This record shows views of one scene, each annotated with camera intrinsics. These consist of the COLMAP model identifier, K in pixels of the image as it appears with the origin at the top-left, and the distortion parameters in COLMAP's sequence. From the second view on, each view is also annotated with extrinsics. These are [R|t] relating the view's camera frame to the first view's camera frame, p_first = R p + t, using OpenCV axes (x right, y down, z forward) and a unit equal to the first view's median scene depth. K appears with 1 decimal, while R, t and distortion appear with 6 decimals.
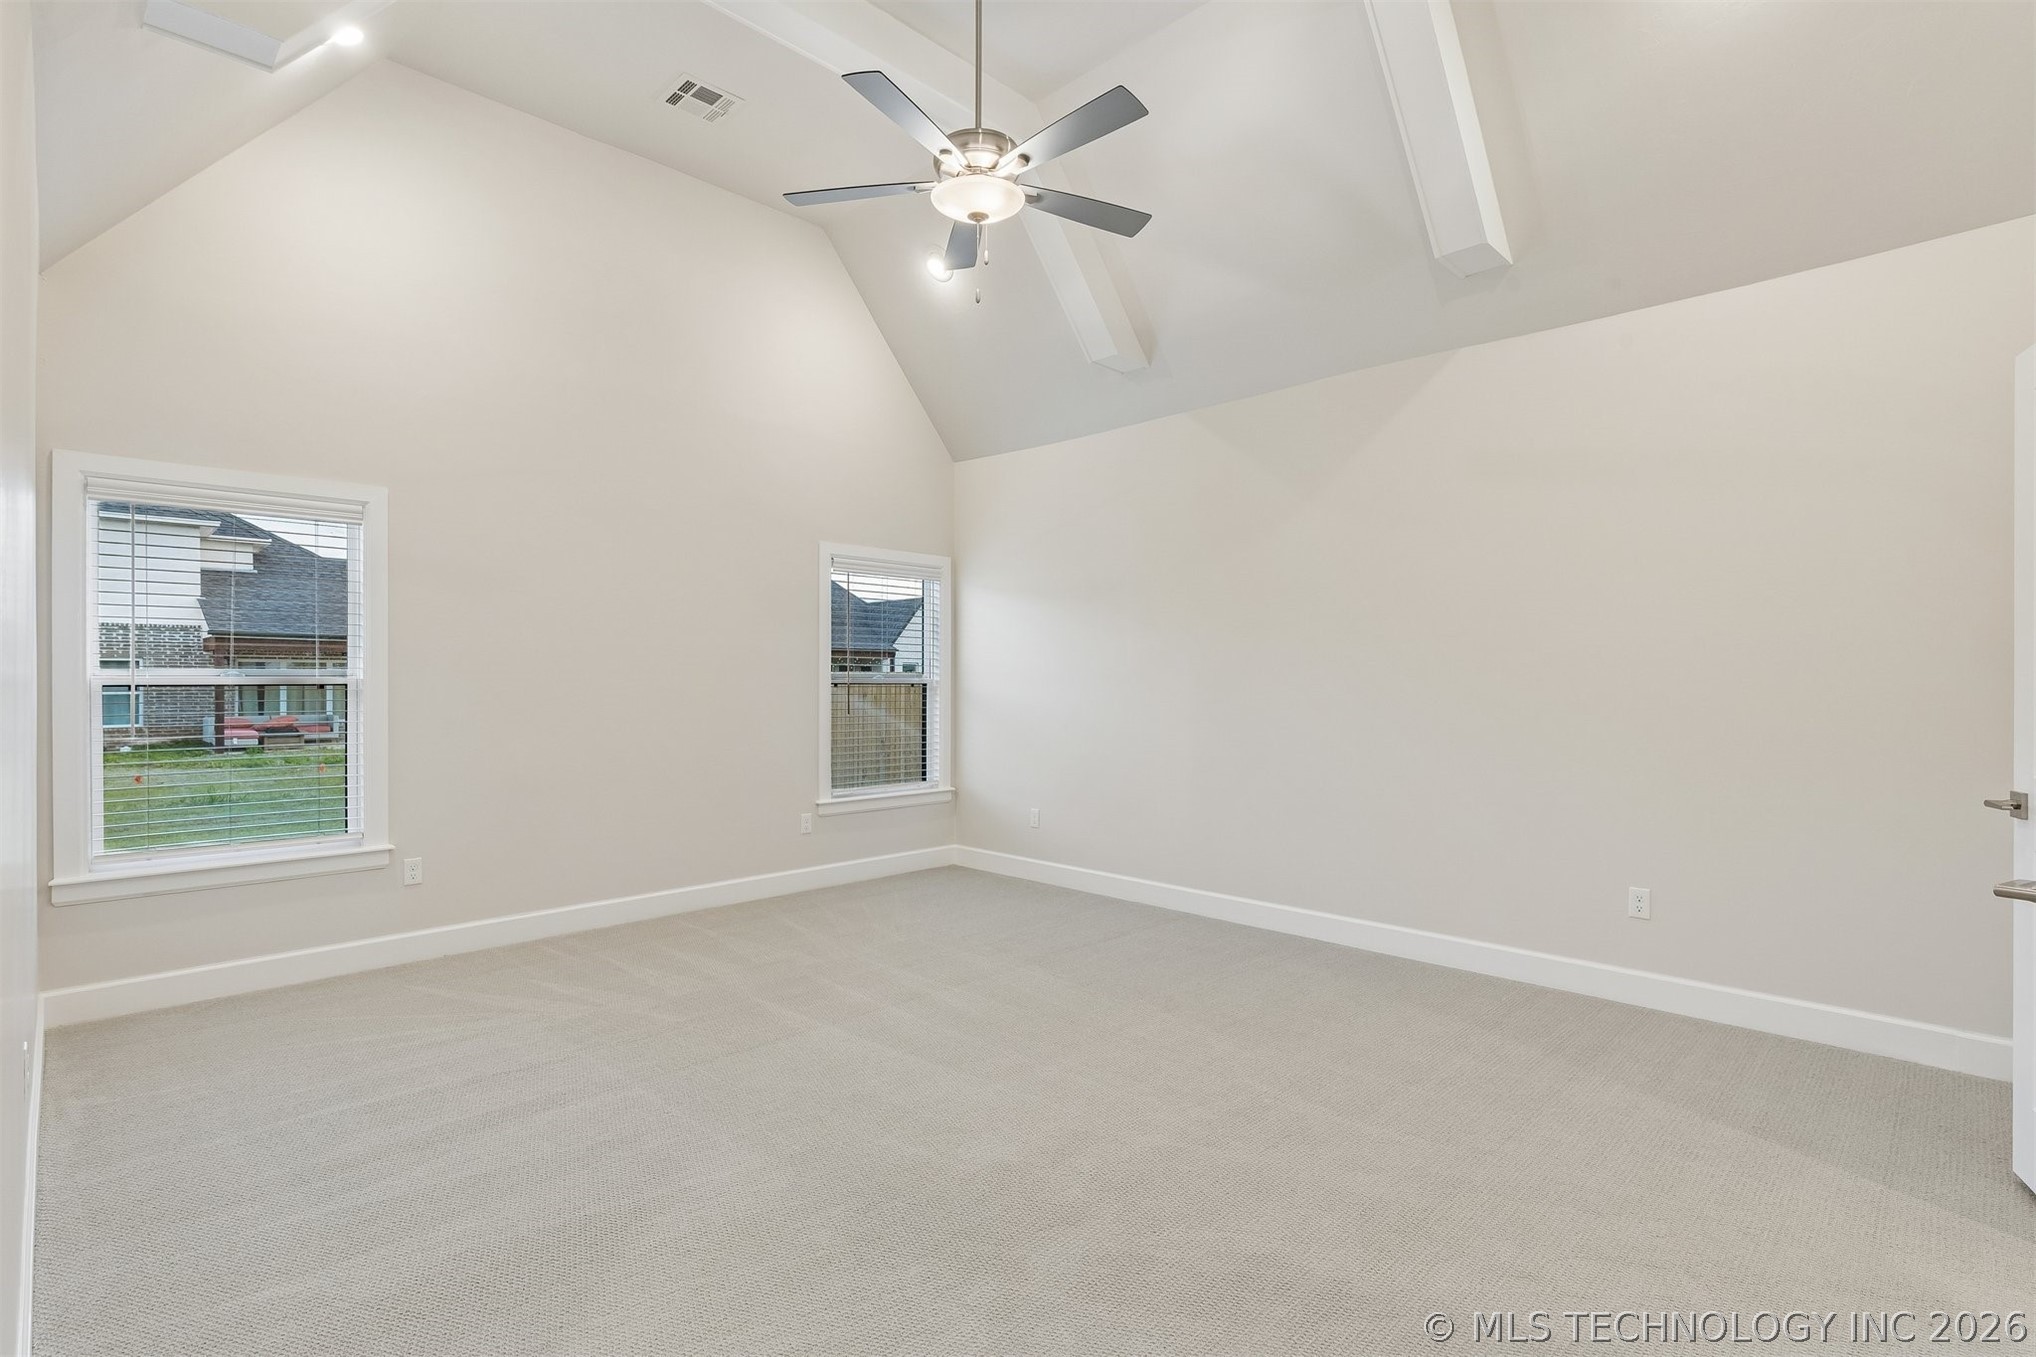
lens RADIAL K [[971.4, 0, 1018.0], [0, 971.4, 678.5], [0, 0, 1]] dist [0.001984, 0.000184]
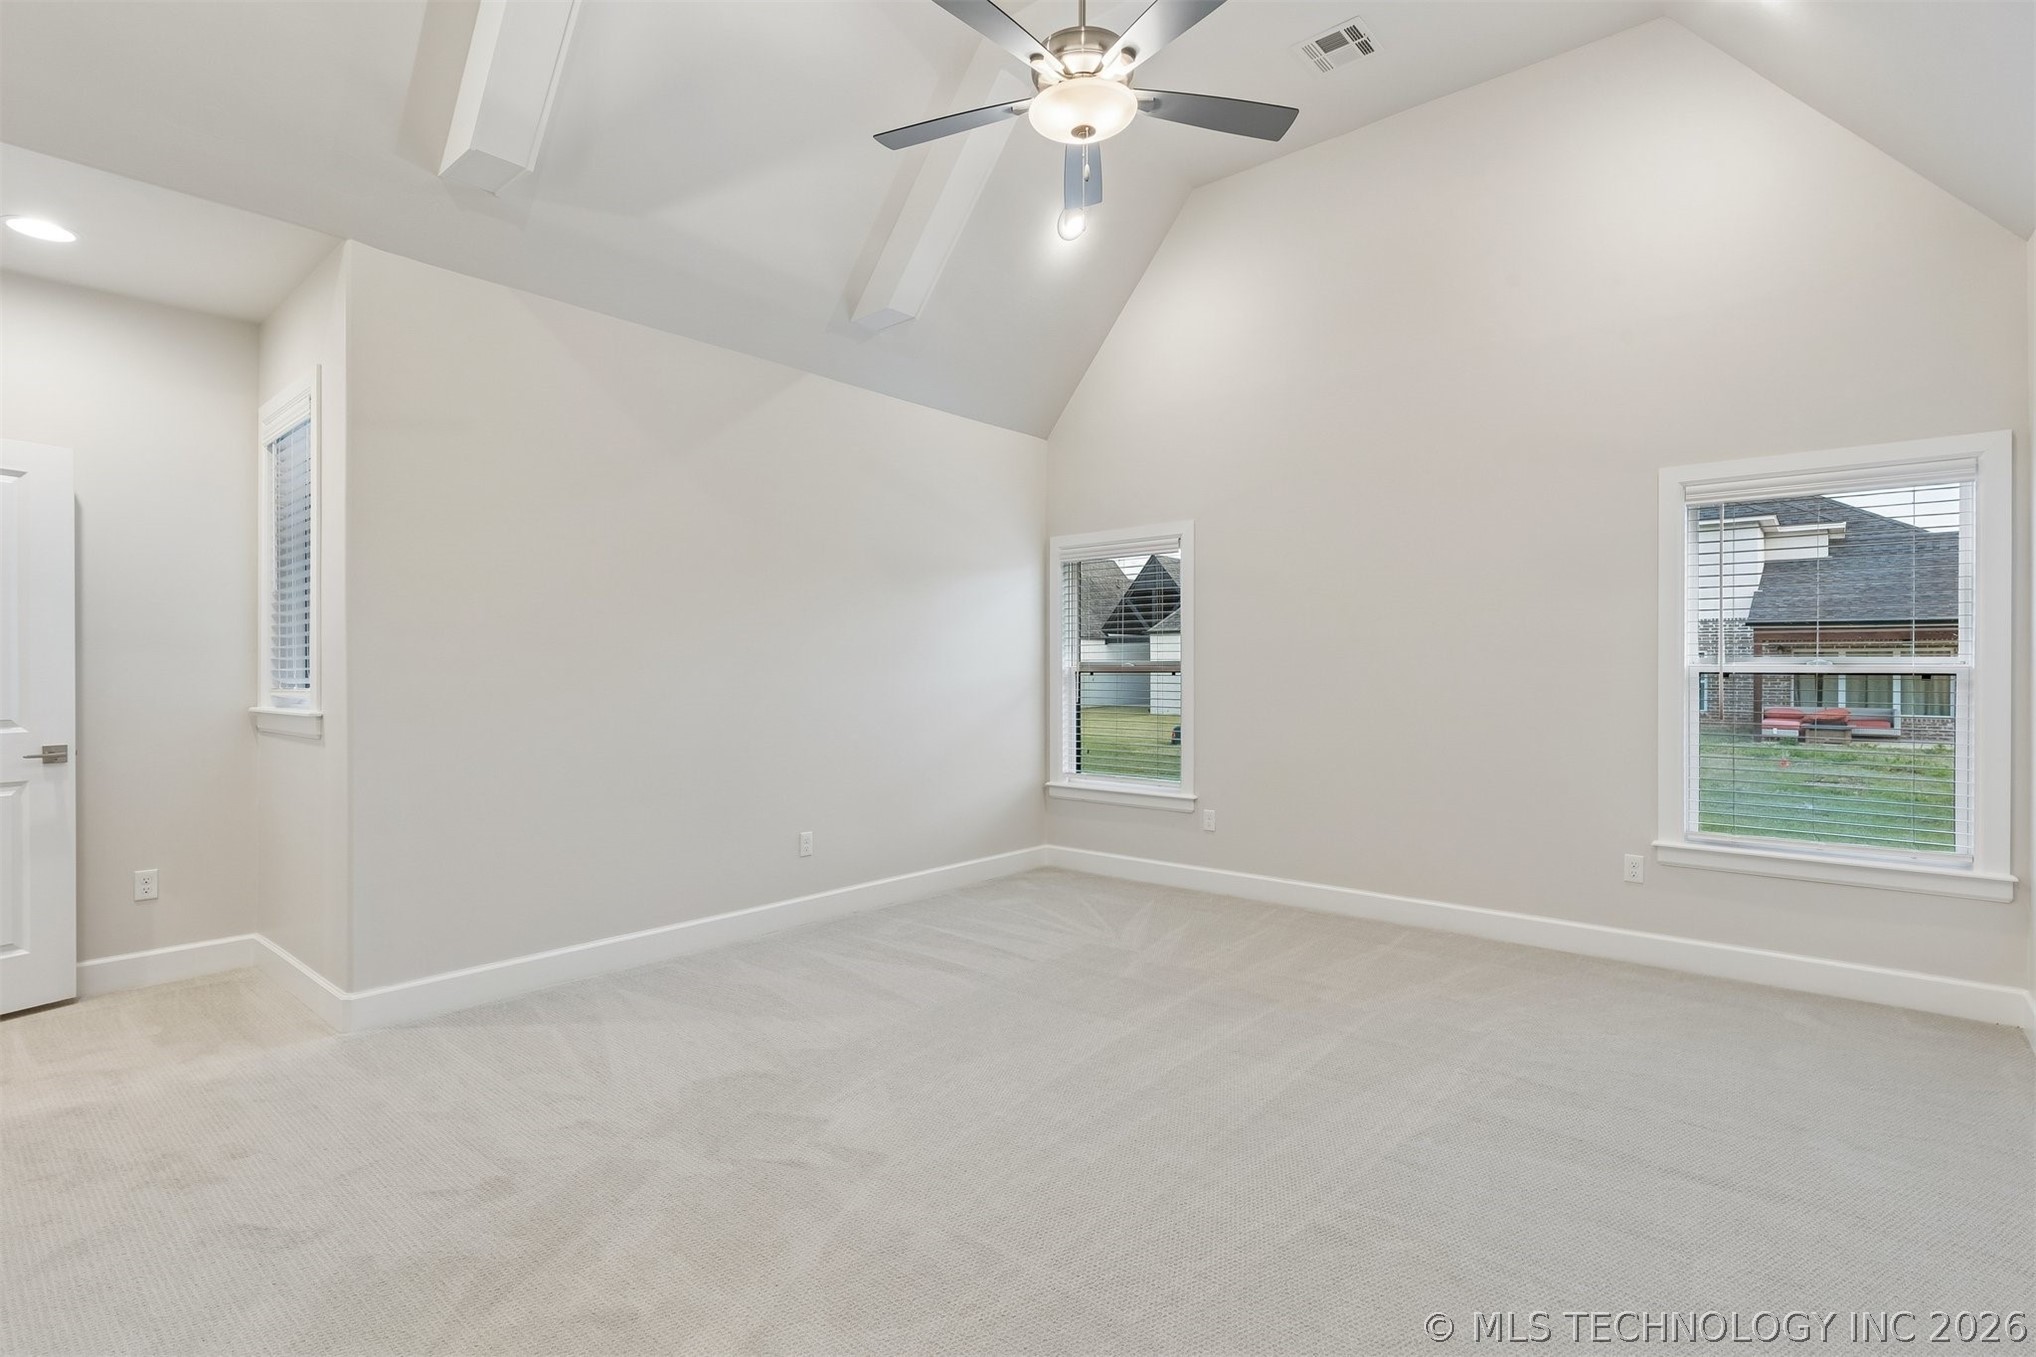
lens RADIAL K [[994.5, 0, 998.3], [0, 994.5, 664.6], [0, 0, 1]] dist [0.001931, -0.000019]
pose [[0.074377, -0.002661, -0.997227, 0.128722], [-0.000441, 0.999996, -0.002701, 0.000567], [0.997230, 0.000641, 0.074376, 0.131042]]
